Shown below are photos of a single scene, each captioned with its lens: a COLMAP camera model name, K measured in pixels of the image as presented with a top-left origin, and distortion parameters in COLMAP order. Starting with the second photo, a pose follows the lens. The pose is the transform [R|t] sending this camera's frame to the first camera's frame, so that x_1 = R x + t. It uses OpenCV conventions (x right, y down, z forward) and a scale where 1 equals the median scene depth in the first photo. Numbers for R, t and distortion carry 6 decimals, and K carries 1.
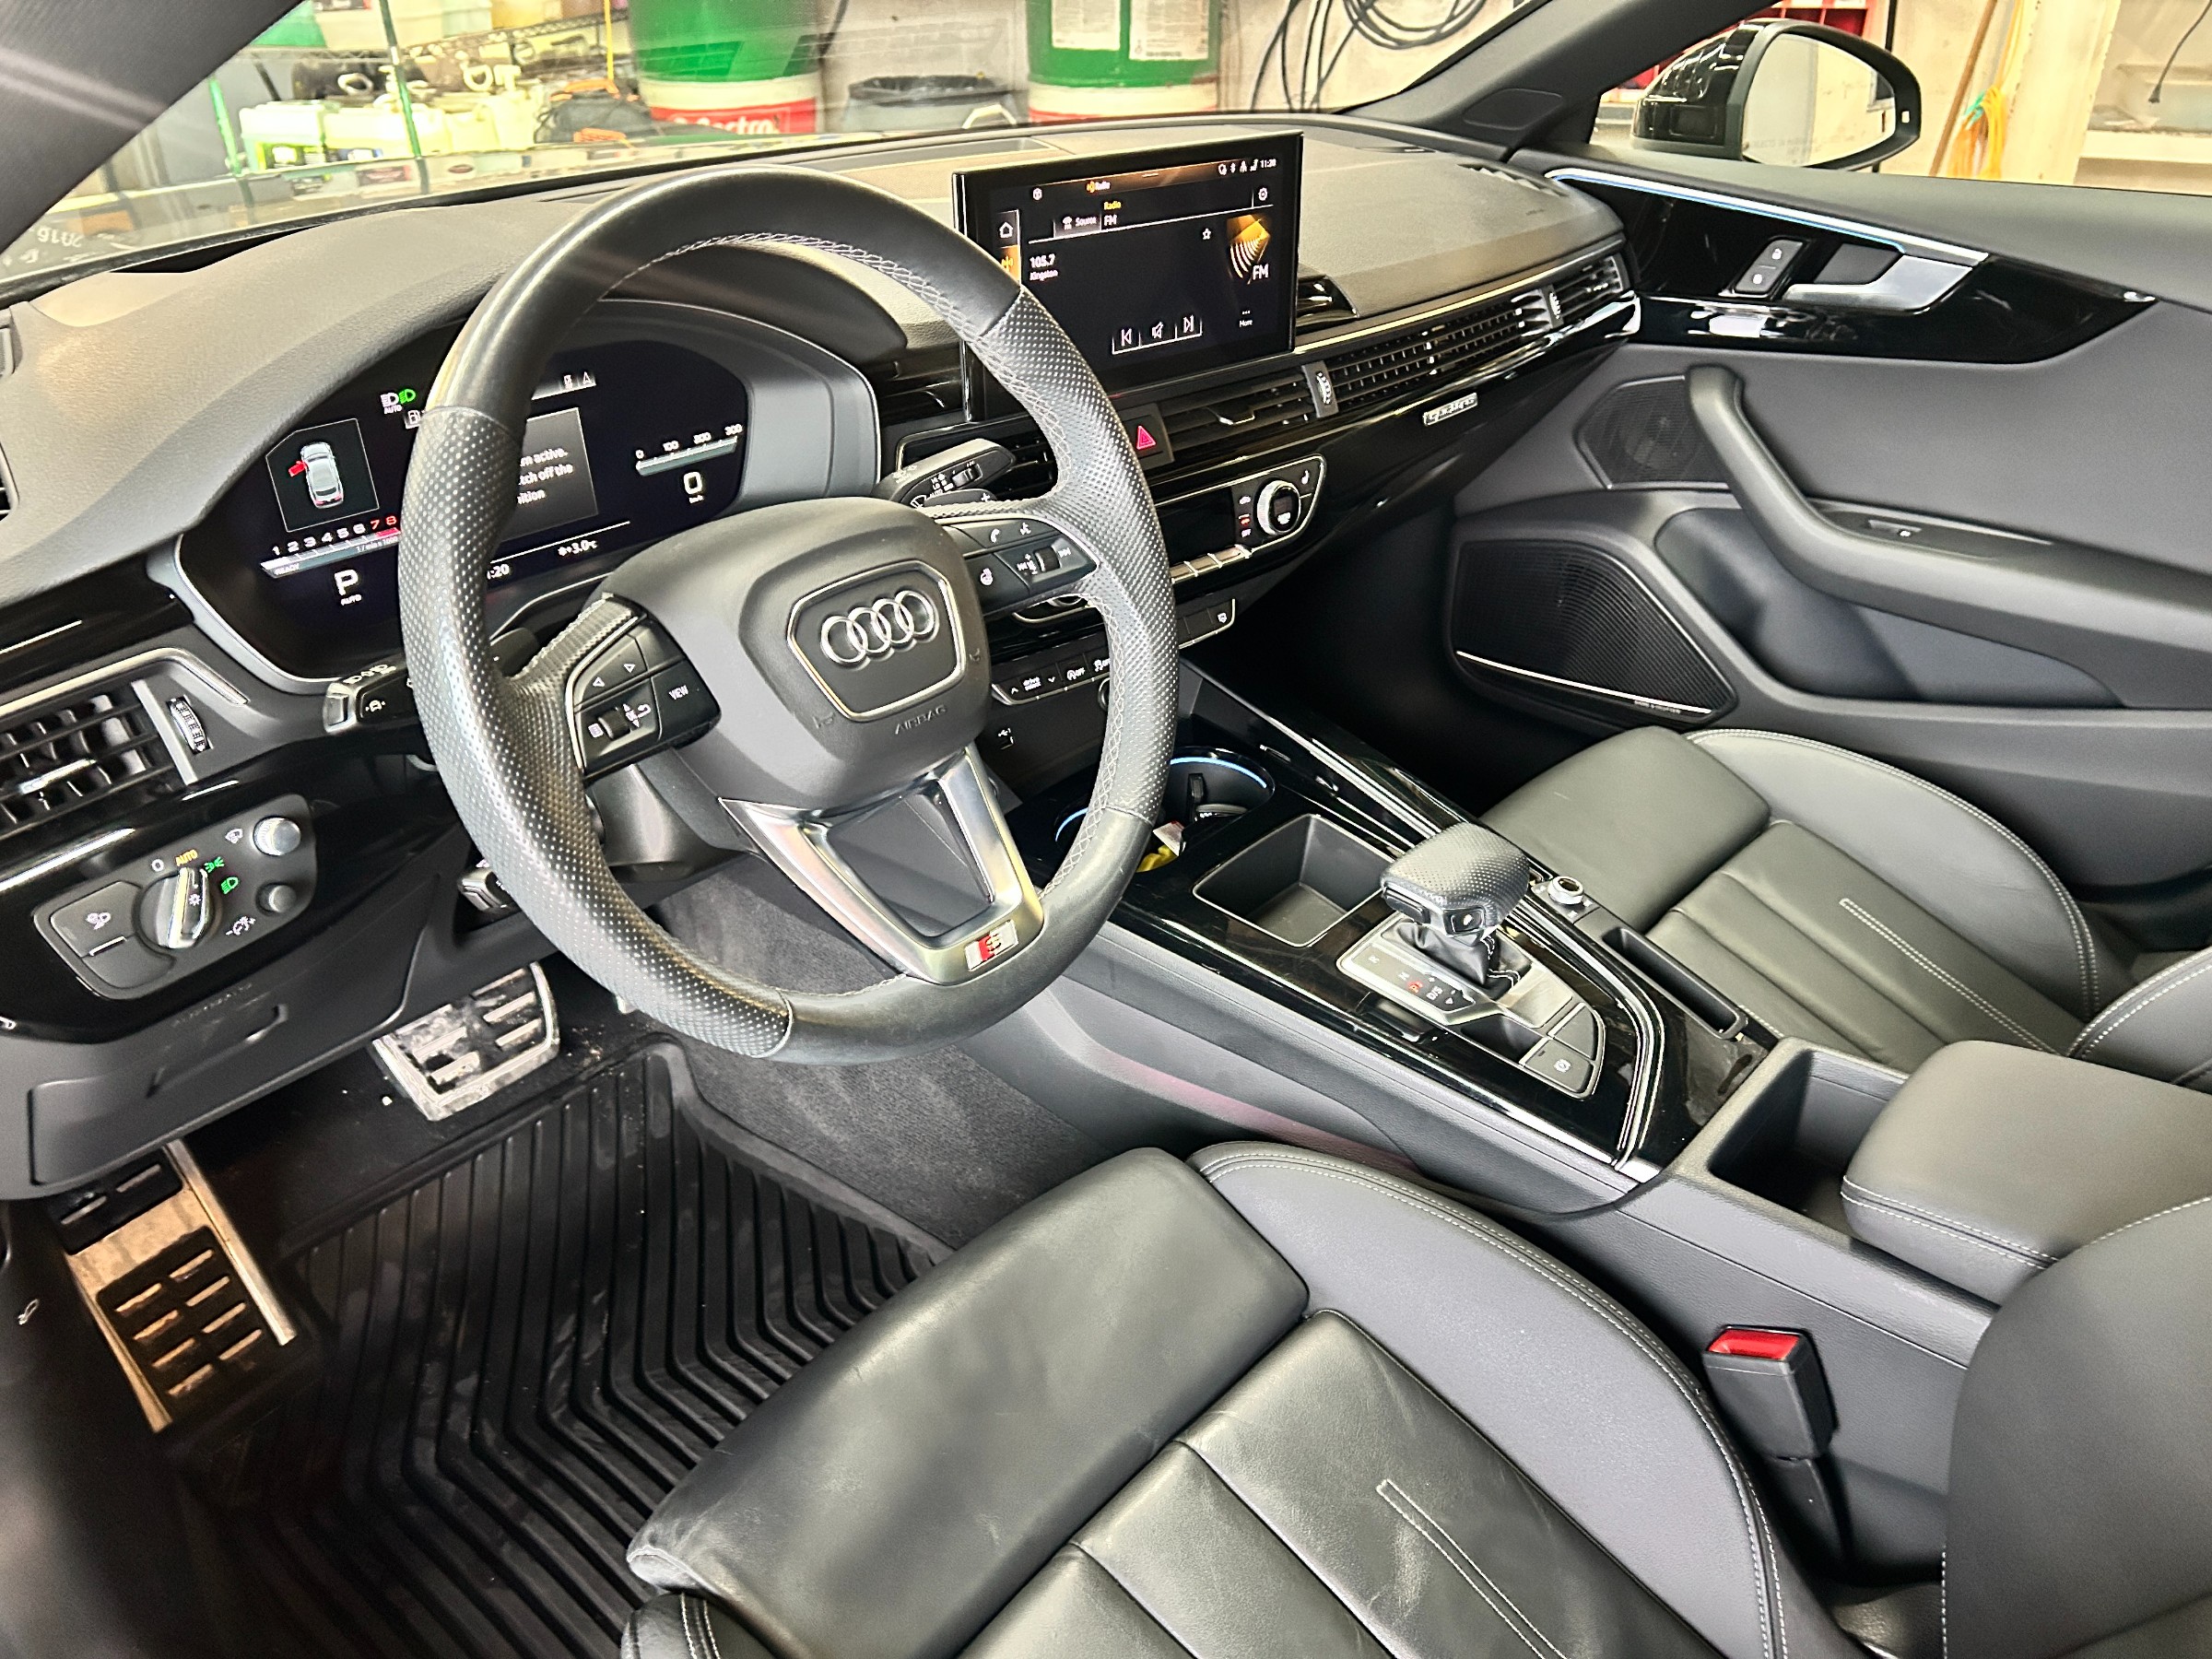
lens RADIAL K [[1717.6, 0, 1106.0], [0, 1717.6, 829.5], [0, 0, 1]] dist [0.014023, 0.000951]
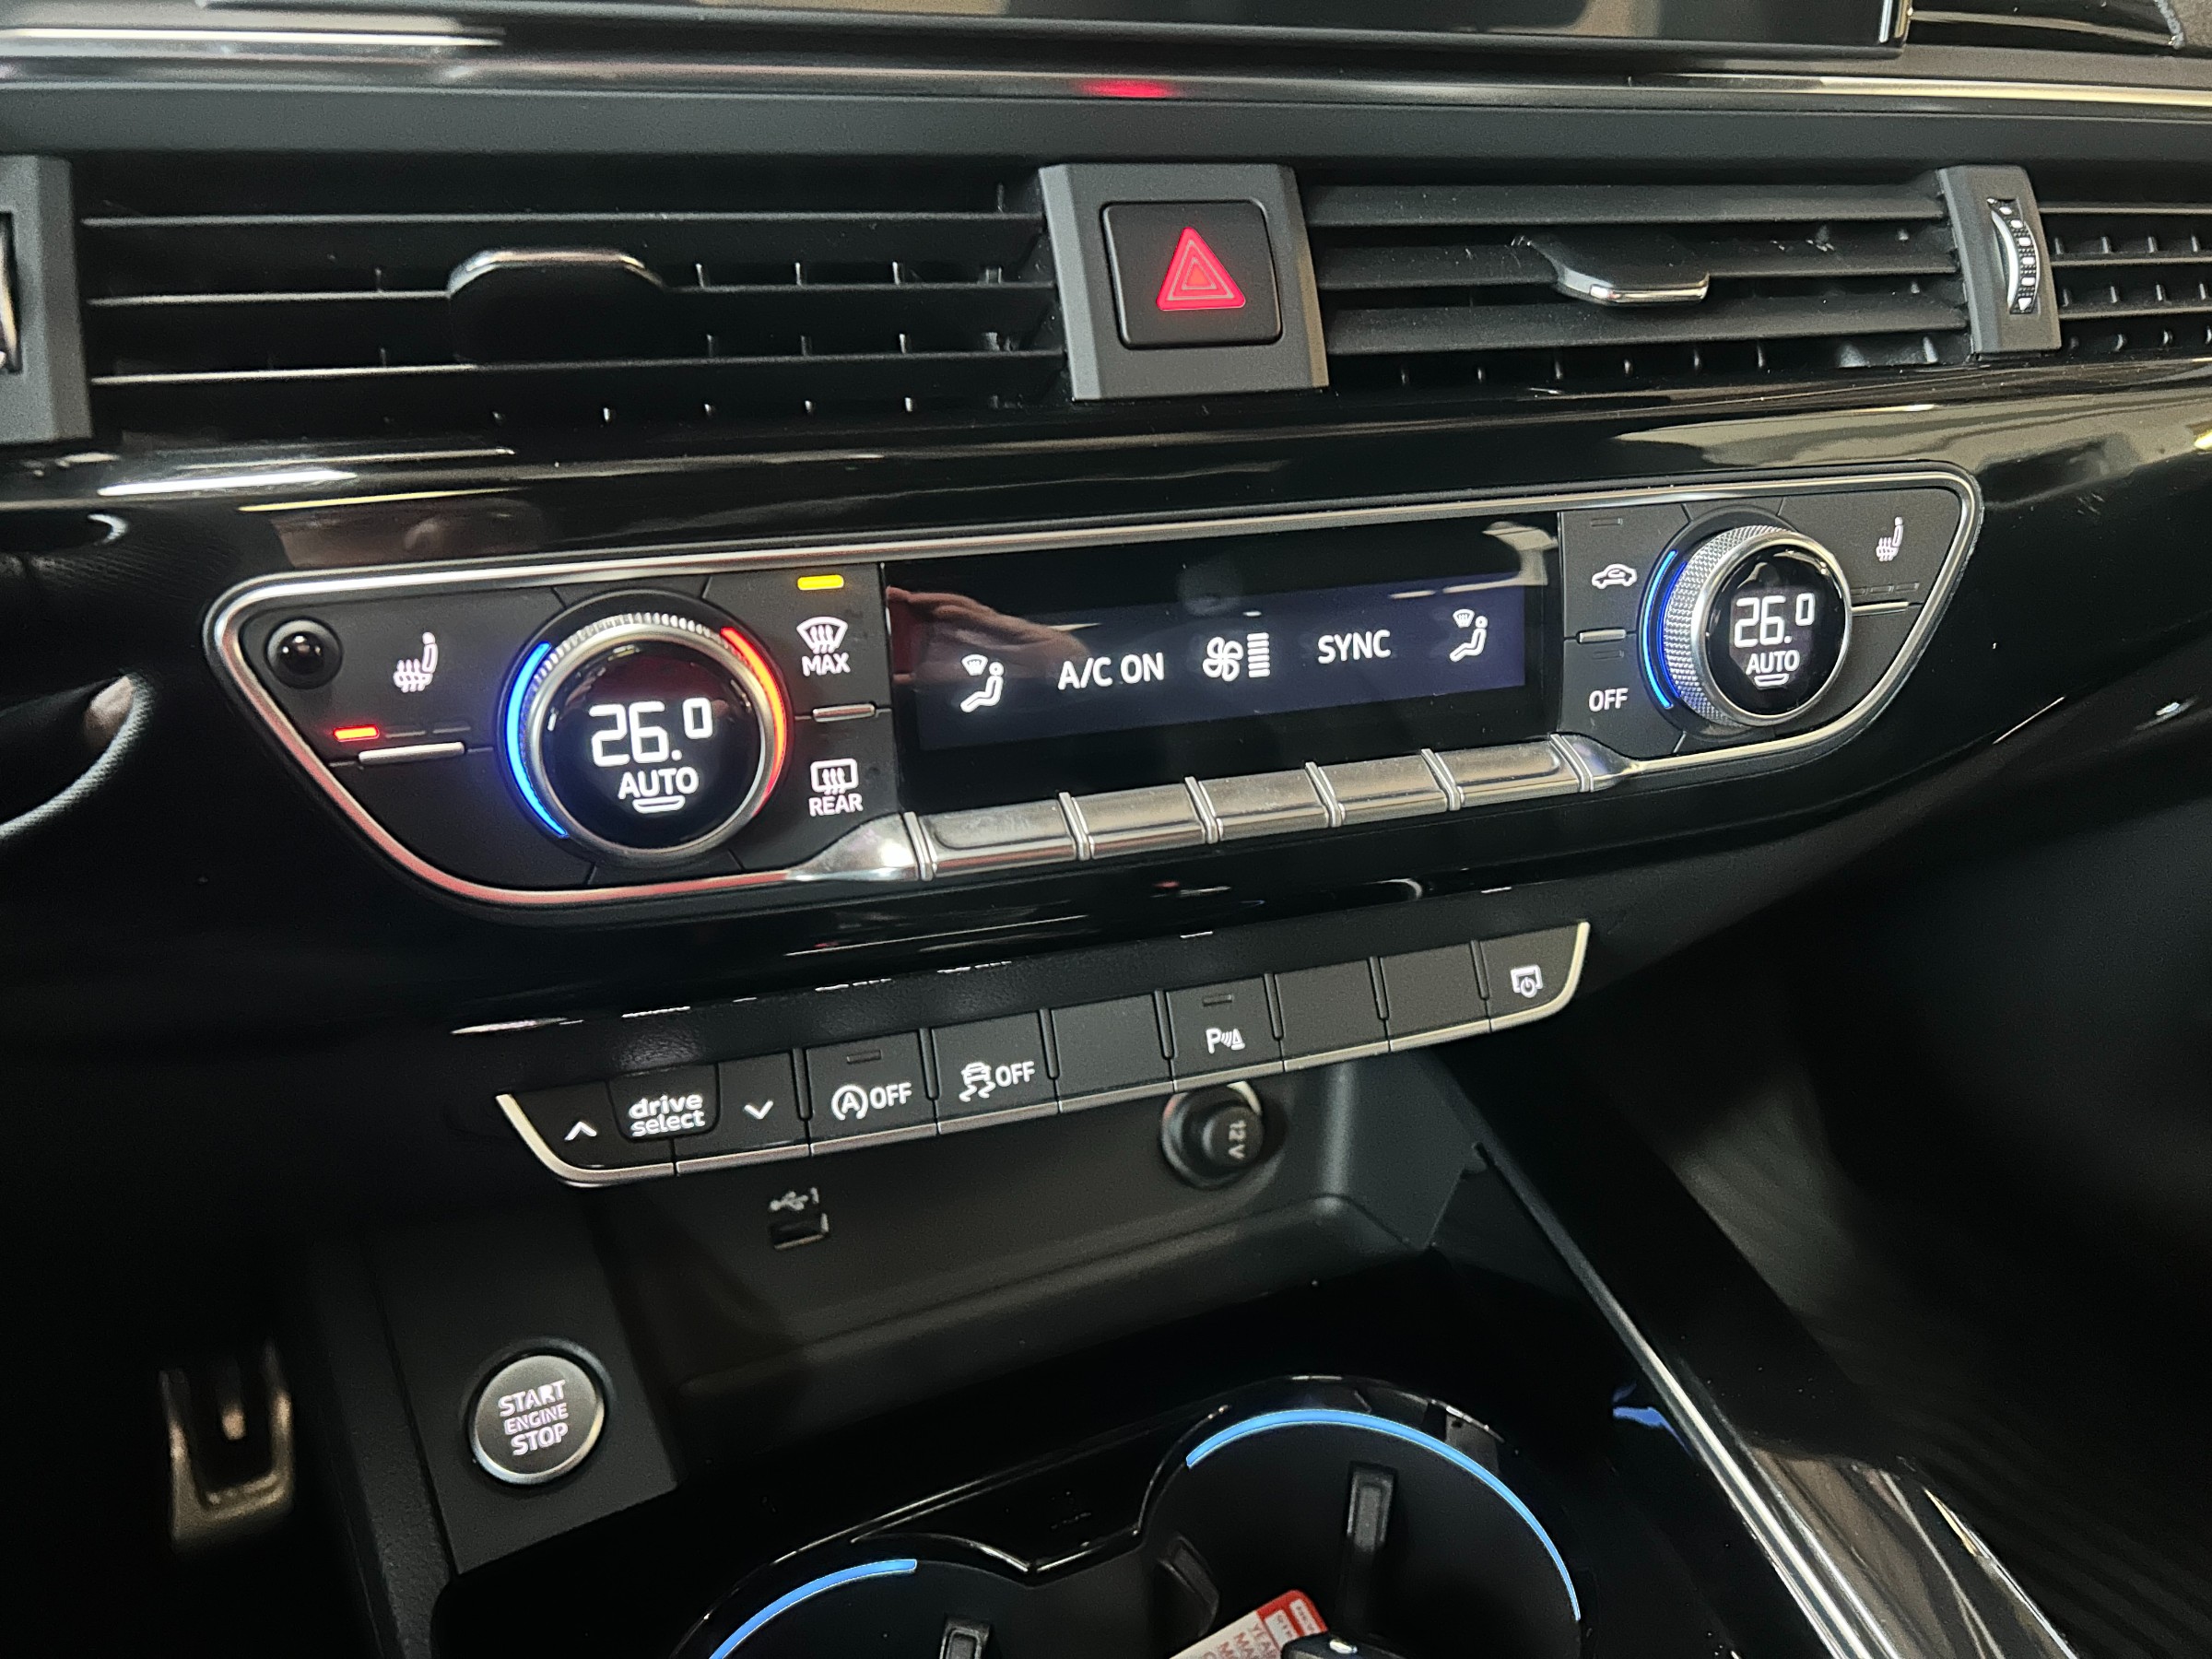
lens RADIAL K [[1685.1, 0, 1101.7], [0, 1685.1, 824.9], [0, 0, 1]] dist [0.006707, -0.001088]
pose [[0.919211, 0.149354, -0.364341, 0.130603], [-0.193726, 0.977081, -0.088227, -0.138437], [0.342813, 0.151681, 0.927077, 0.881443]]
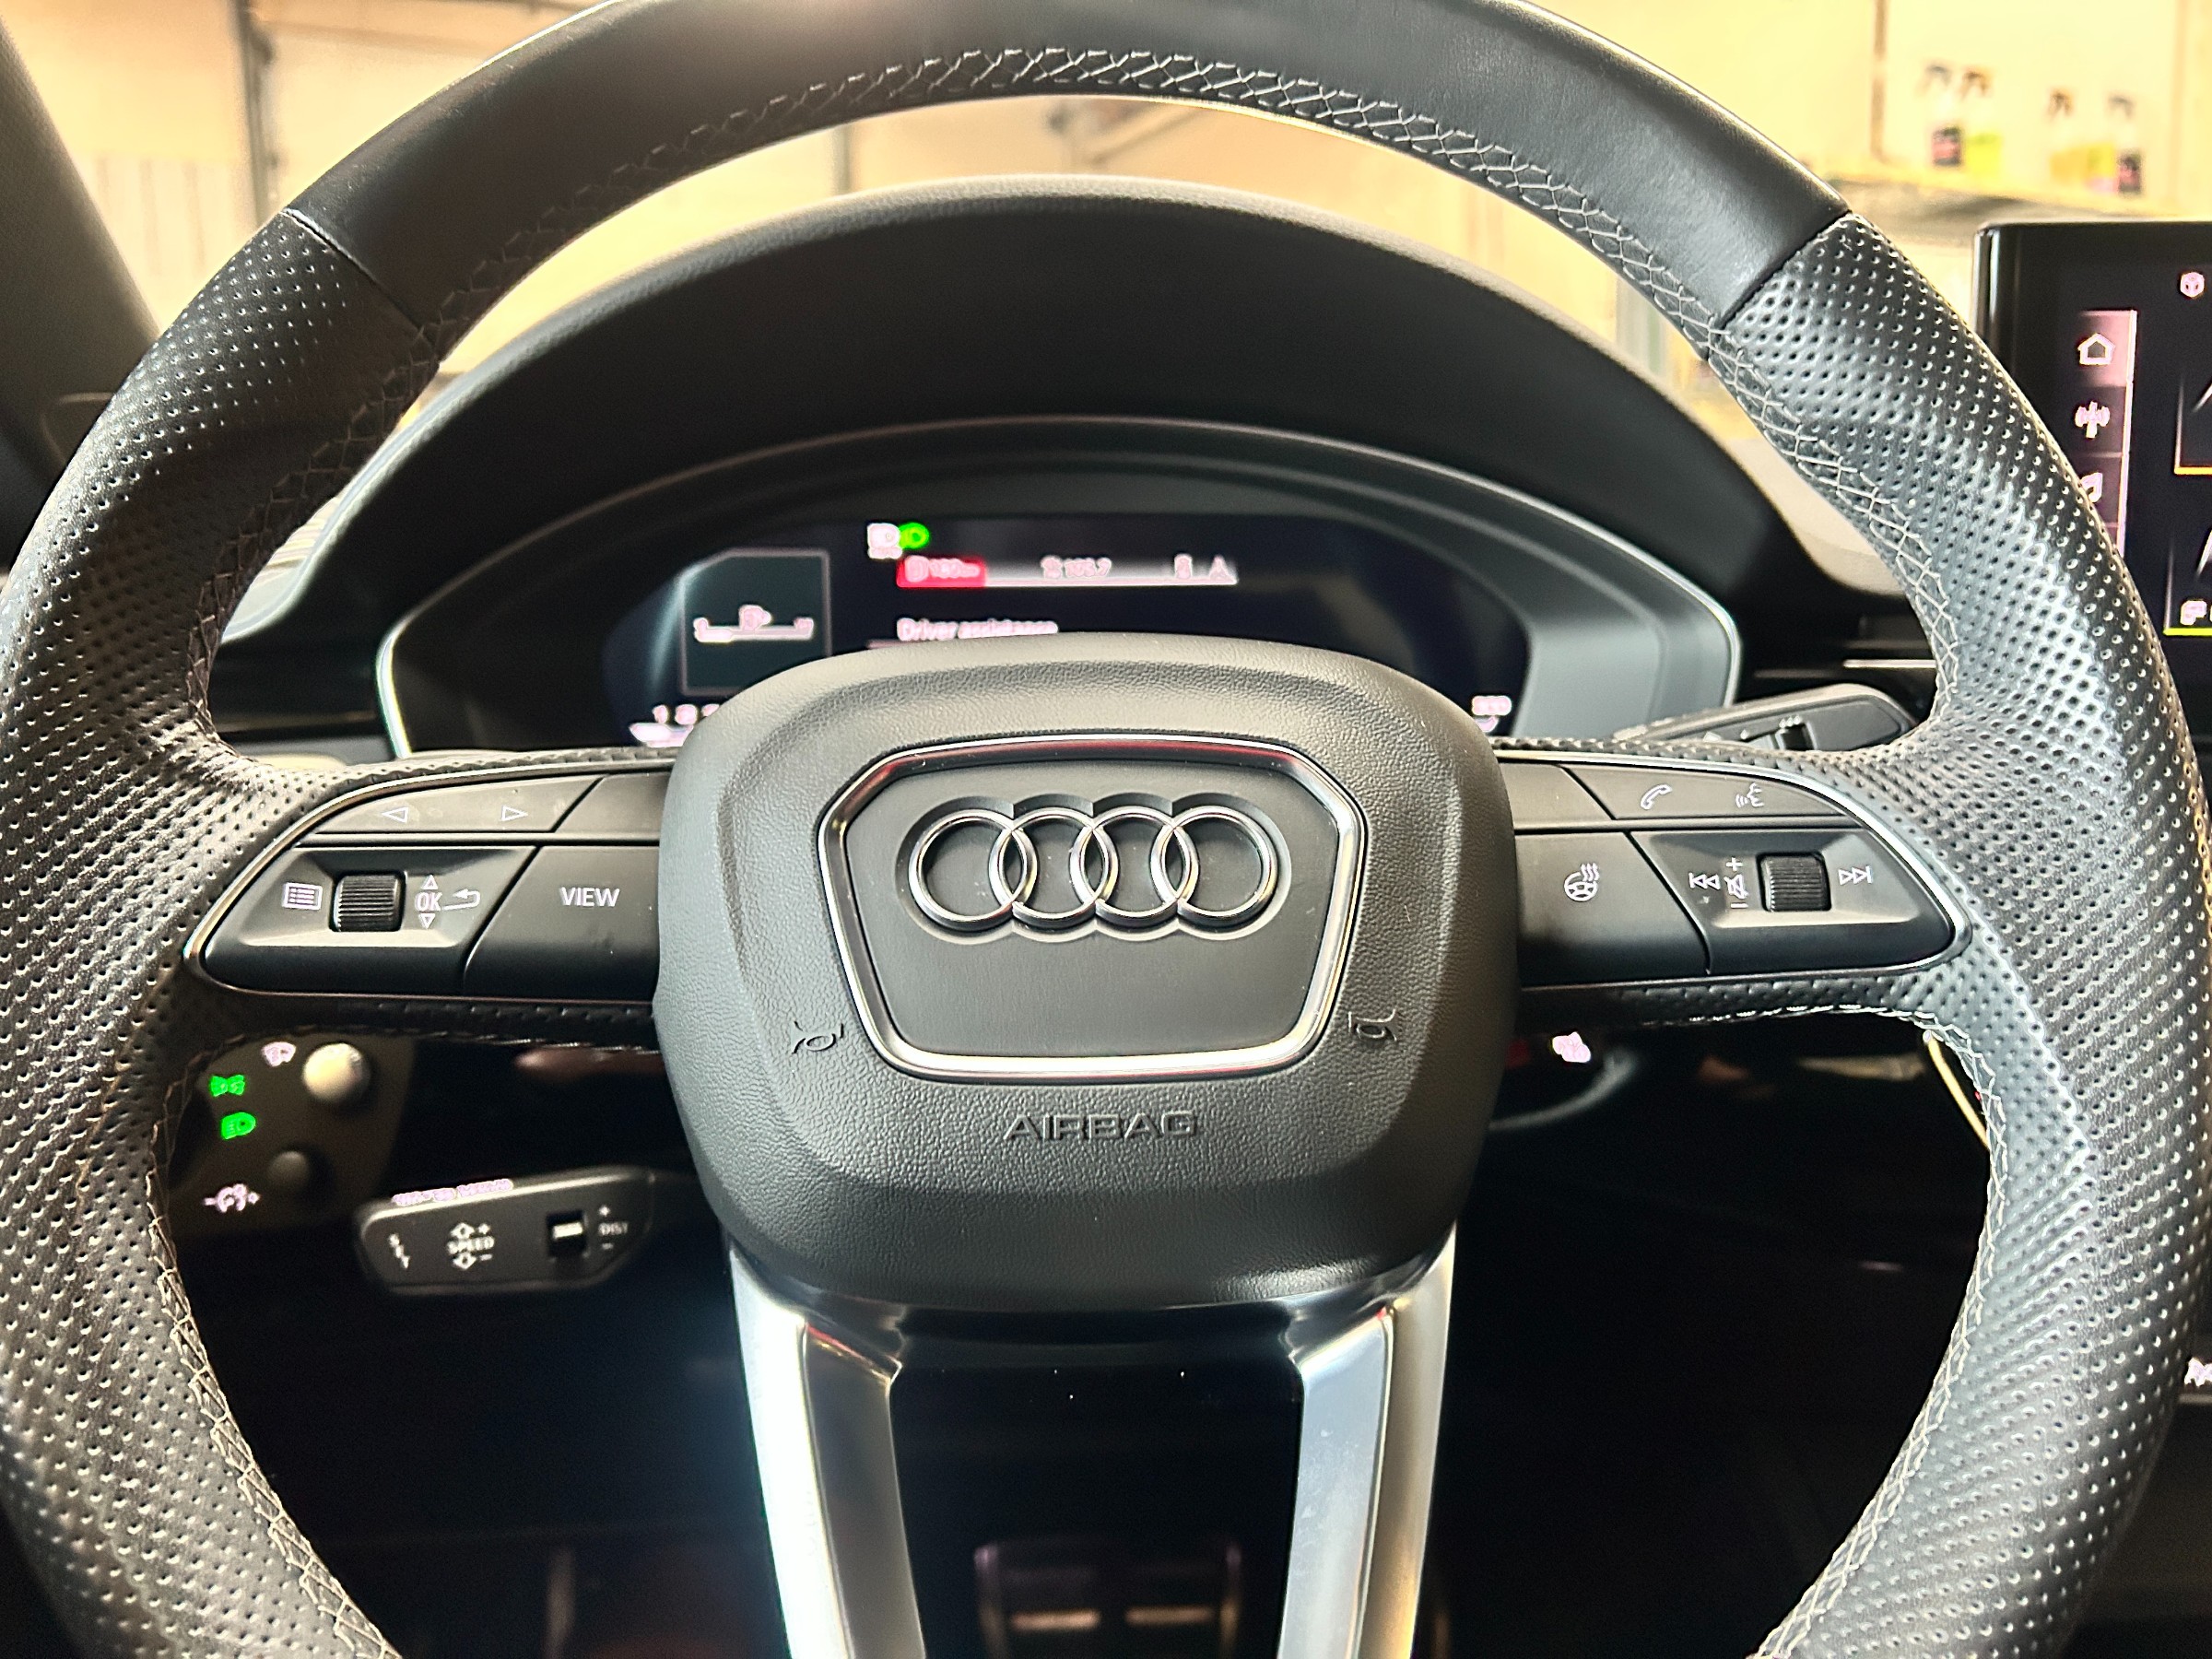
lens RADIAL K [[1697.9, 0, 1114.7], [0, 1697.9, 814.2], [0, 0, 1]] dist [0.001817, 0.010235]
pose [[0.680724, 0.089617, -0.727037, 0.108663], [-0.348951, 0.912317, -0.214267, -0.037536], [0.644087, 0.399557, 0.652309, 0.573379]]
